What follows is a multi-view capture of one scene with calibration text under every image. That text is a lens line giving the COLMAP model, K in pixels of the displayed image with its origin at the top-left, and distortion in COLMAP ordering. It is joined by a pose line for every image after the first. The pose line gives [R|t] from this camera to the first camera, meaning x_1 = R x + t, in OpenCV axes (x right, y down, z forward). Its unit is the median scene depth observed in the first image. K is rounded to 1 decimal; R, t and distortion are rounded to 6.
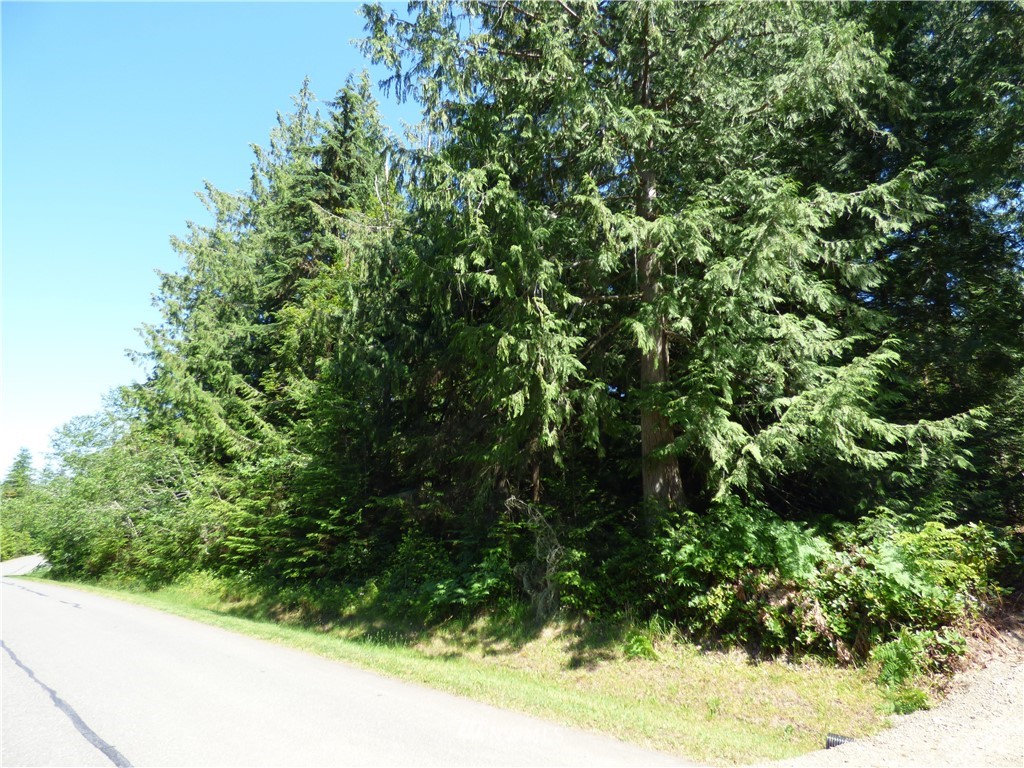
lens RADIAL K [[635.6, 0, 512.0], [0, 635.6, 384.0], [0, 0, 1]] dist [-0.003055, -0.003678]
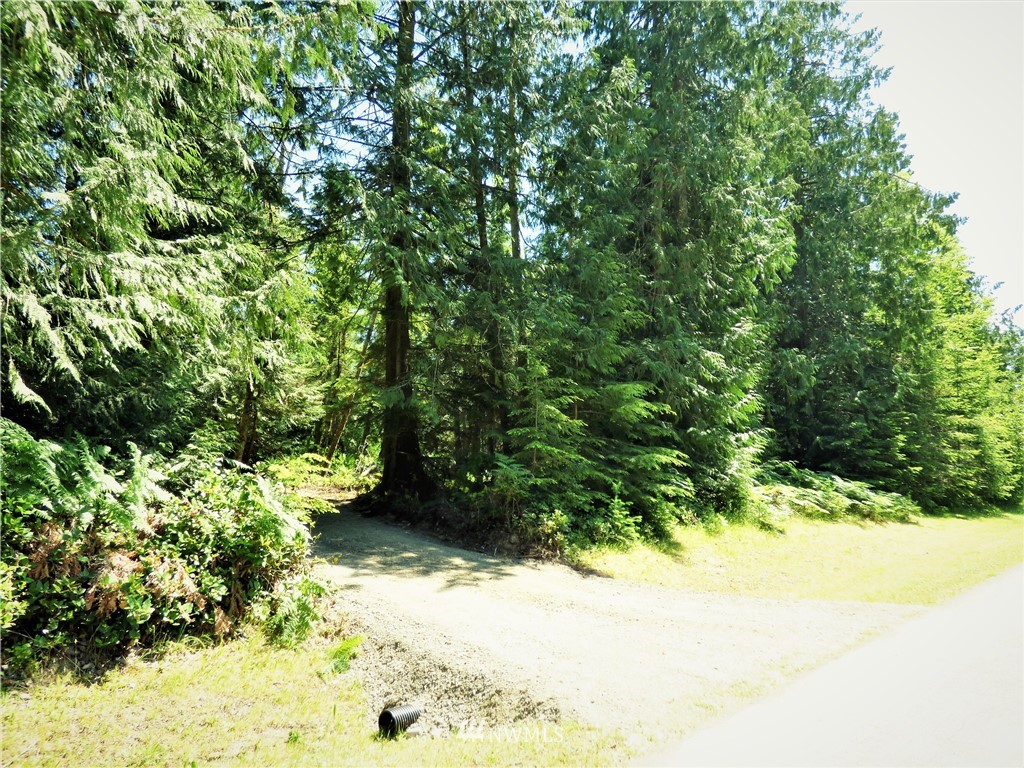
lens RADIAL K [[693.9, 0, 512.0], [0, 693.9, 384.0], [0, 0, 1]] dist [-0.040398, 0.001459]
pose [[-0.007184, 0.131567, 0.991281, -0.283529], [-0.223304, 0.966063, -0.129838, 0.182396], [-0.974722, -0.222289, 0.022439, 0.701731]]
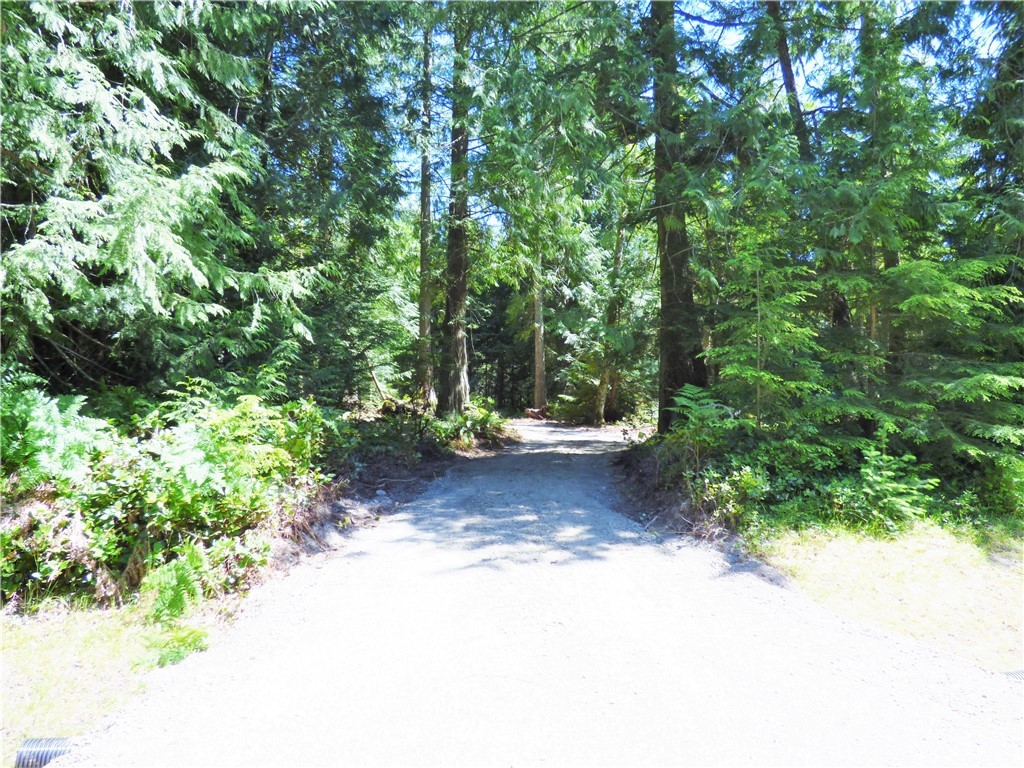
lens RADIAL K [[693.9, 0, 512.0], [0, 693.9, 384.0], [0, 0, 1]] dist [-0.040398, 0.001459]
pose [[0.632957, 0.032800, 0.773492, 0.227673], [-0.157184, 0.983738, 0.086910, 0.086328], [-0.758063, -0.176591, 0.627819, 0.263027]]
